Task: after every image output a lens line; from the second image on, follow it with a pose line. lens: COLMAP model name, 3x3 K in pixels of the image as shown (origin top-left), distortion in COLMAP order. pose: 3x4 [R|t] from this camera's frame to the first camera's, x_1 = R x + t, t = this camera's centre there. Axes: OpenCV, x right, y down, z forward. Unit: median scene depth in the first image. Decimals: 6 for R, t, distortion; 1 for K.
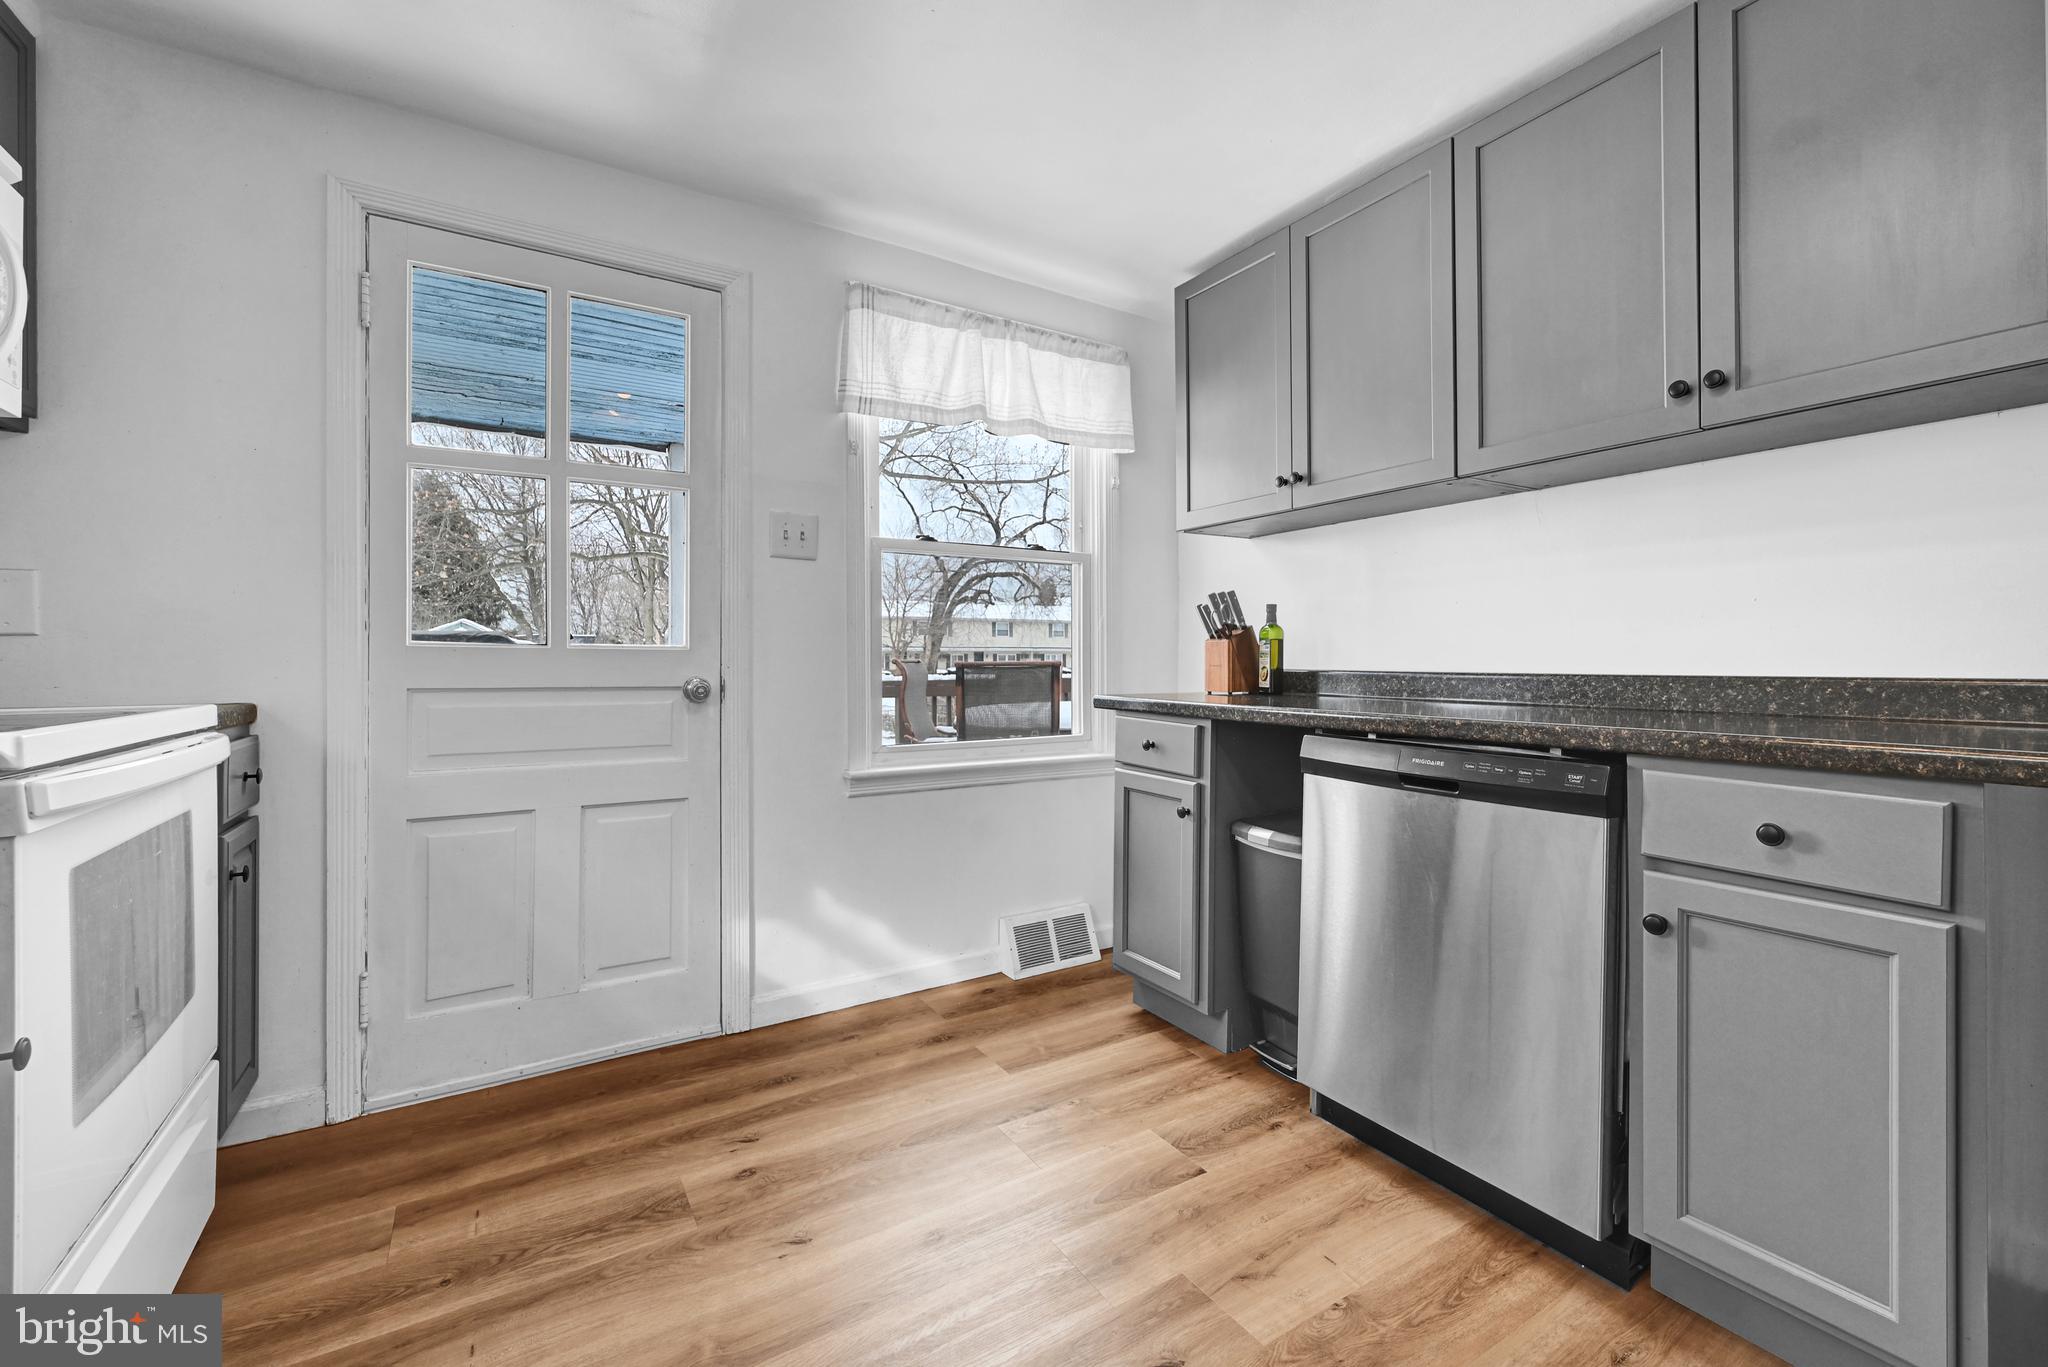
lens RADIAL K [[853.3, 0, 1020.3], [0, 853.3, 668.7], [0, 0, 1]] dist [0.000479, -0.000081]
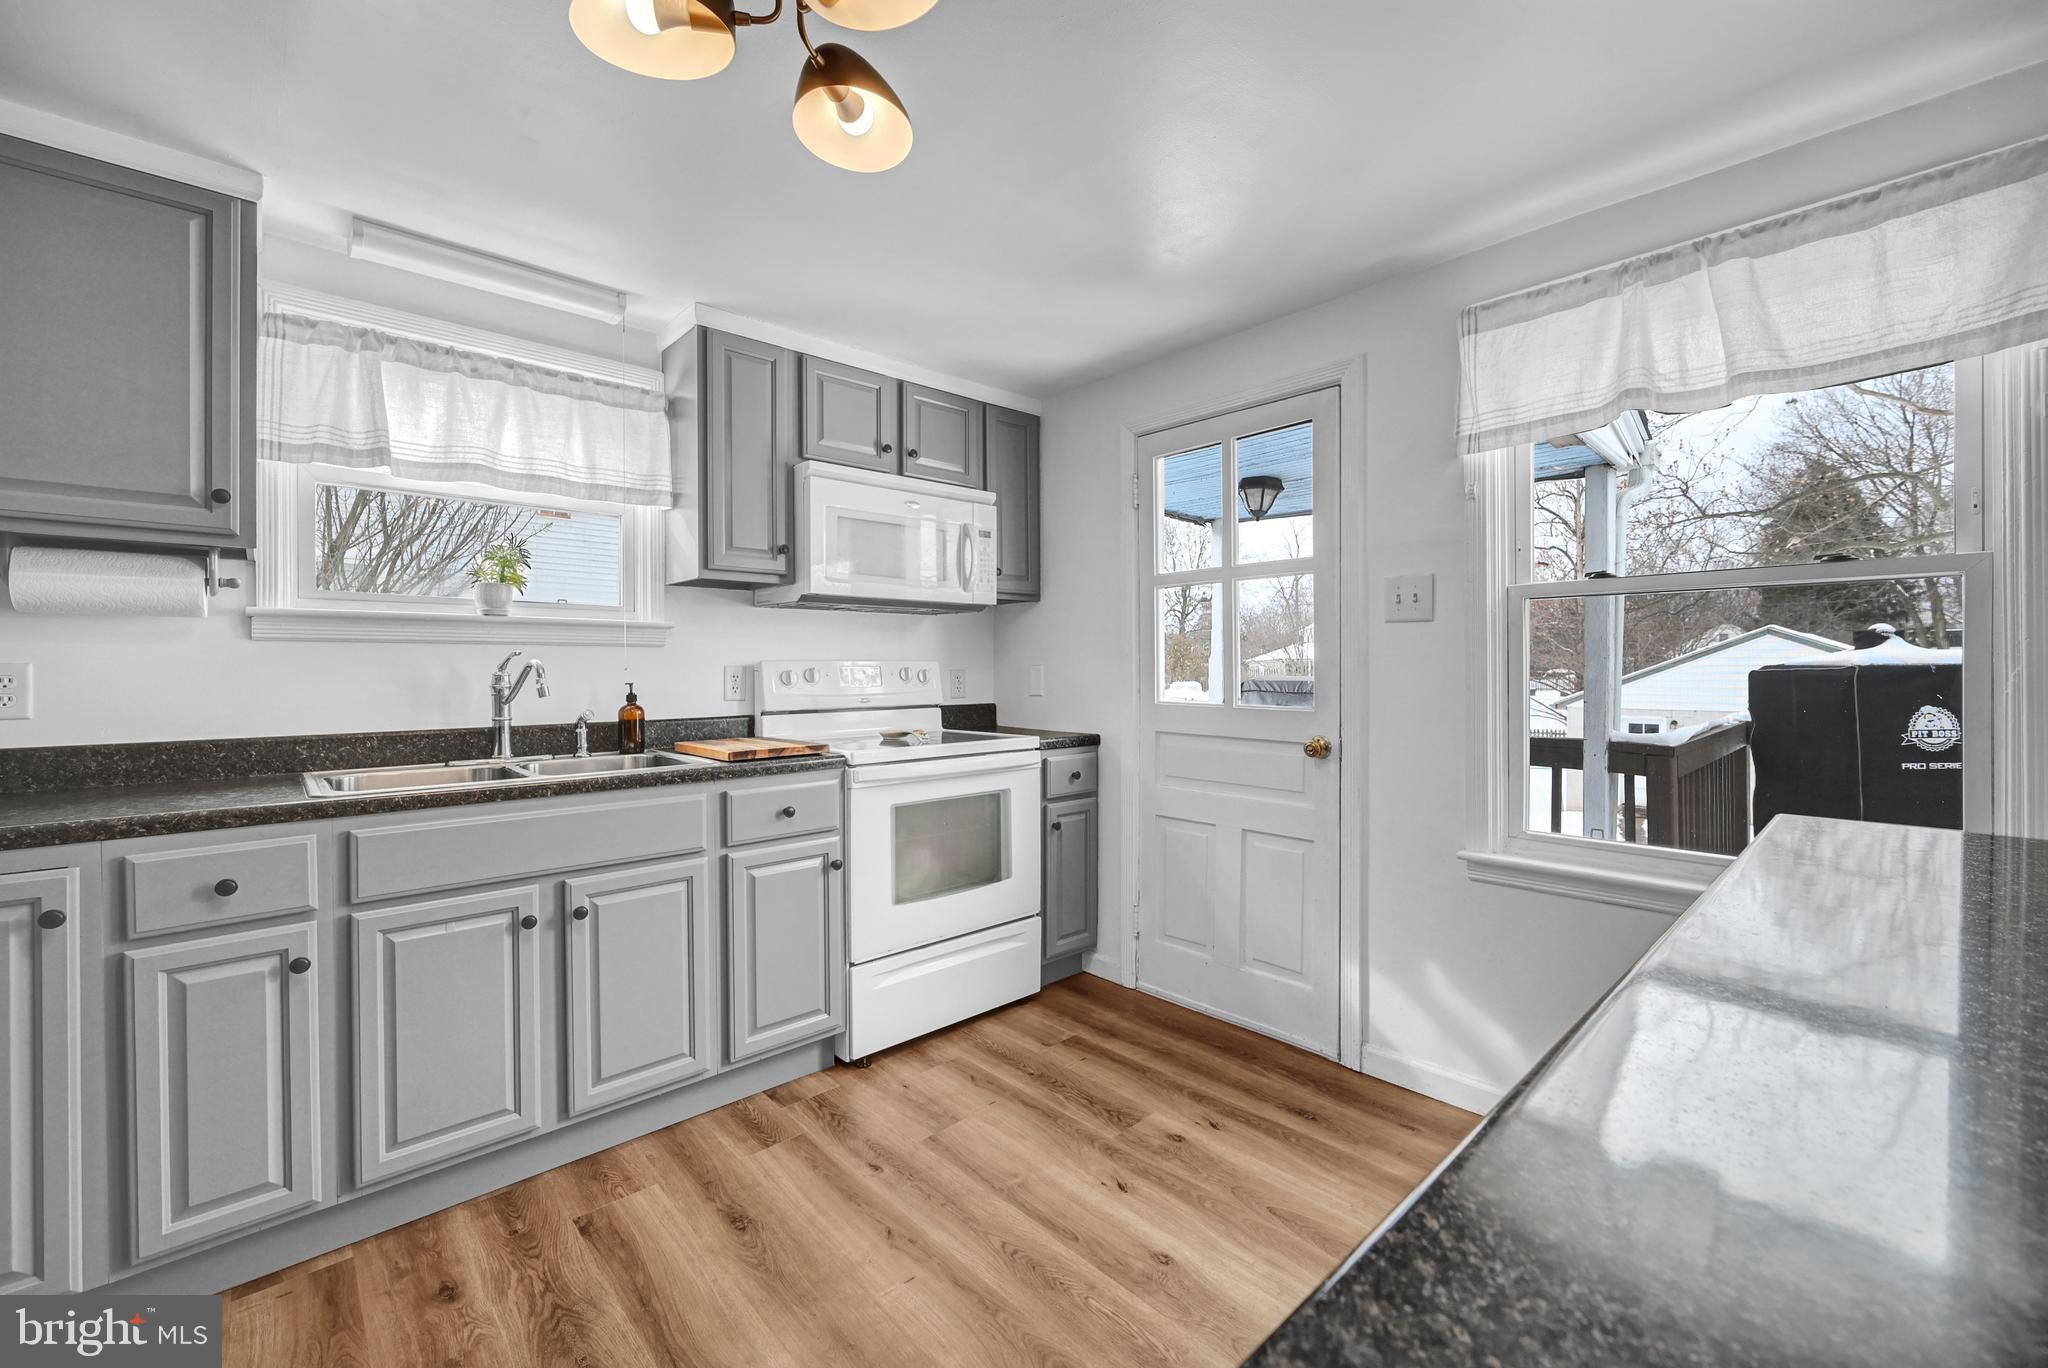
lens RADIAL K [[833.9, 0, 1026.2], [0, 833.9, 680.0], [0, 0, 1]] dist [0.000377, 0.000032]
pose [[0.192386, 0.016268, -0.981185, 0.729074], [-0.004325, 0.999867, 0.015730, -0.092253], [0.981310, 0.001218, 0.192431, 0.471403]]
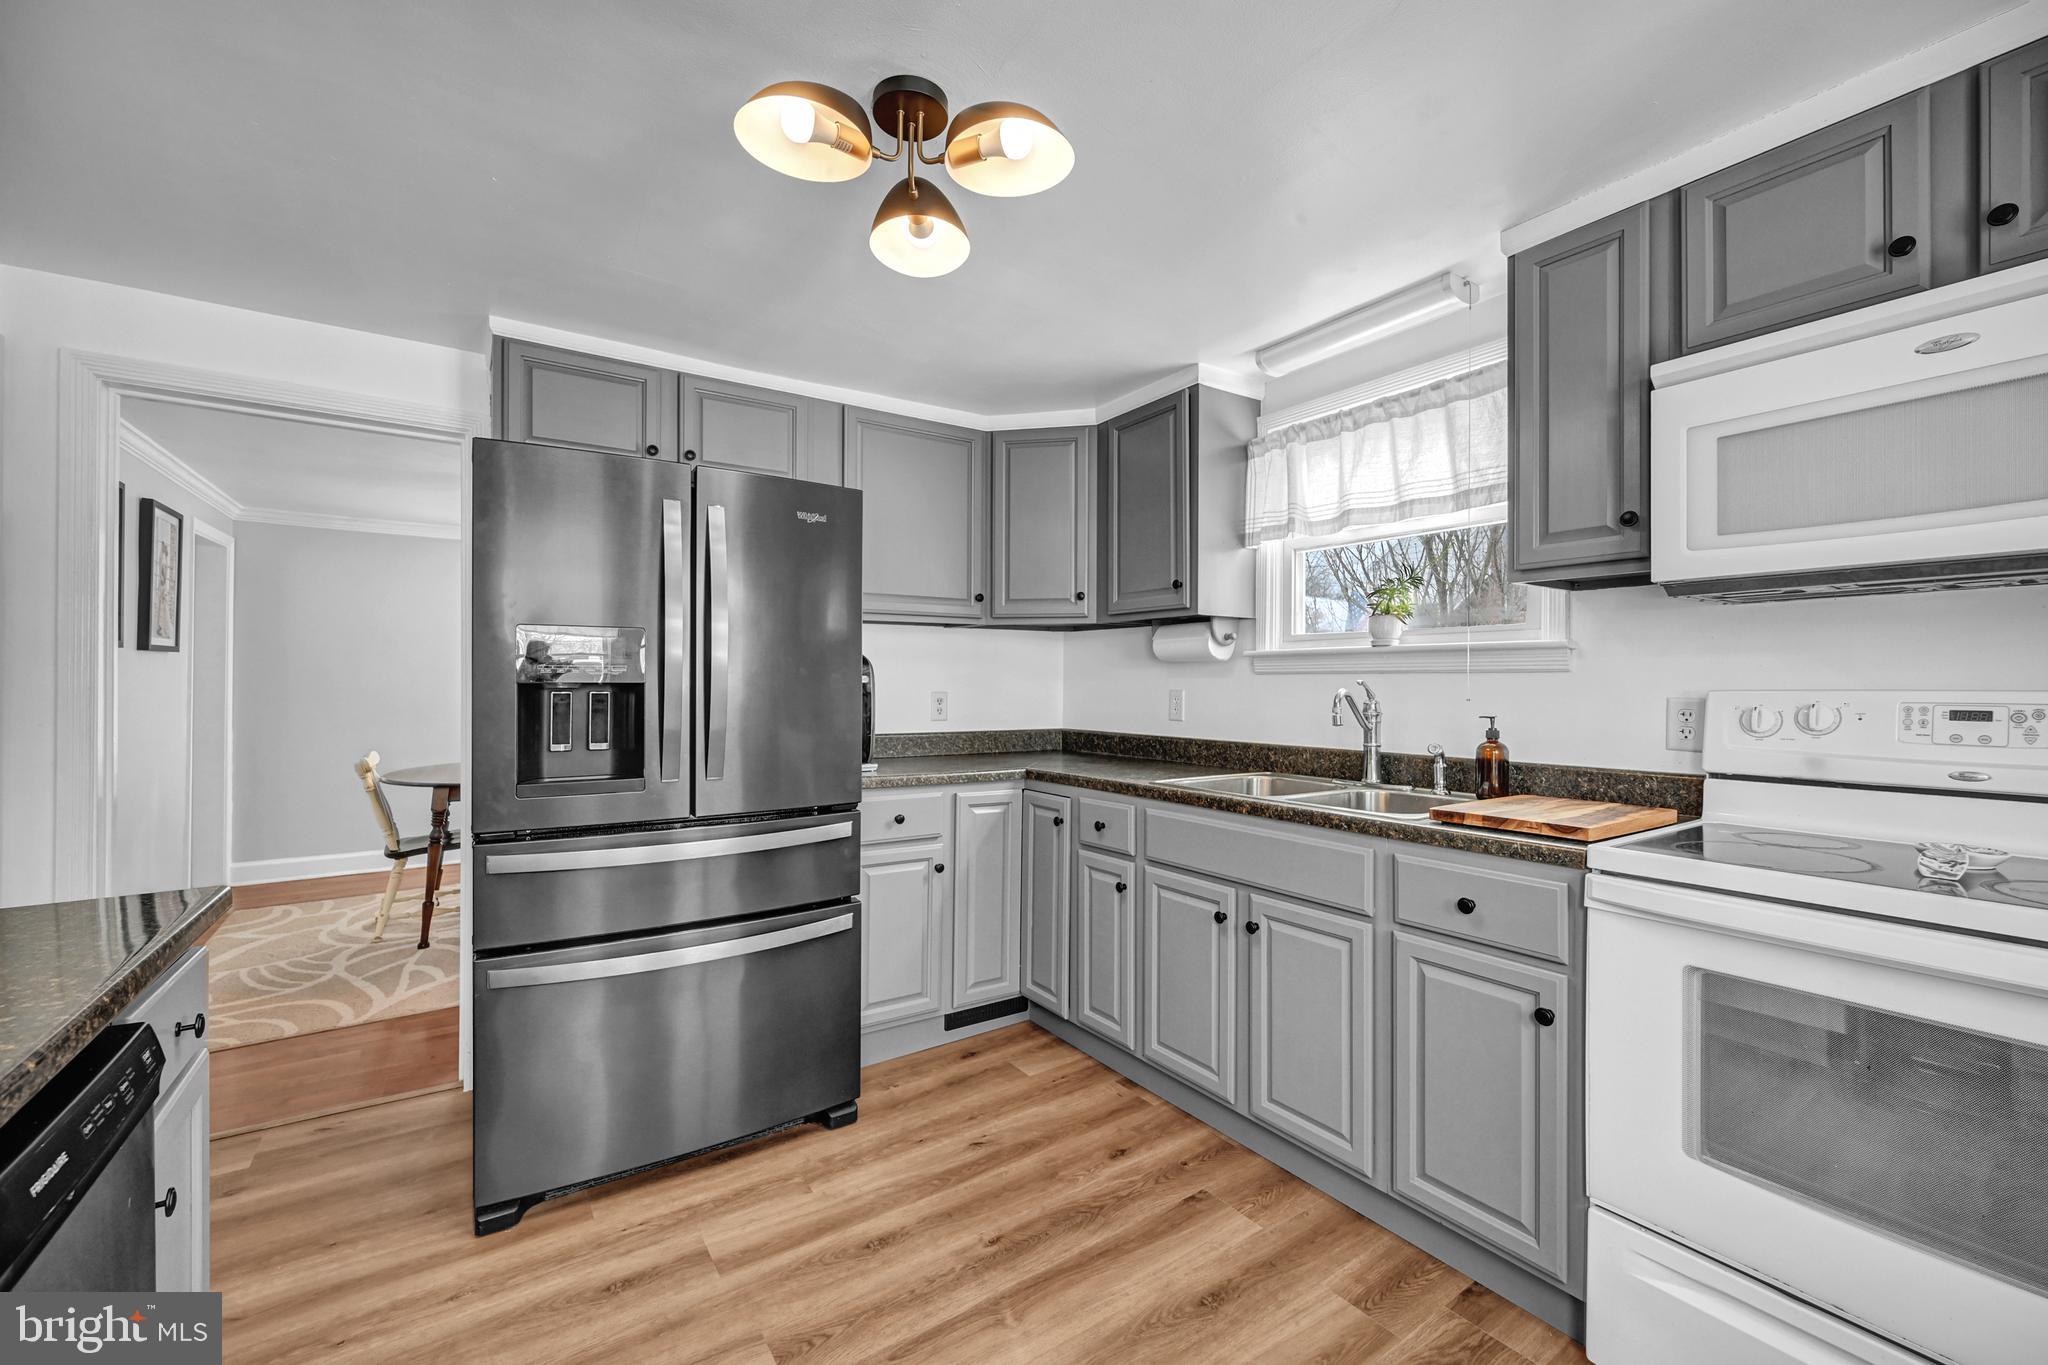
lens RADIAL K [[830.5, 0, 1024.3], [0, 830.5, 687.6], [0, 0, 1]] dist [-0.001185, -0.000015]
pose [[-0.999126, 0.000209, -0.041788, -0.003041], [-0.000332, 0.999916, 0.012941, -0.116244], [0.041788, 0.012944, -0.999043, 1.176777]]
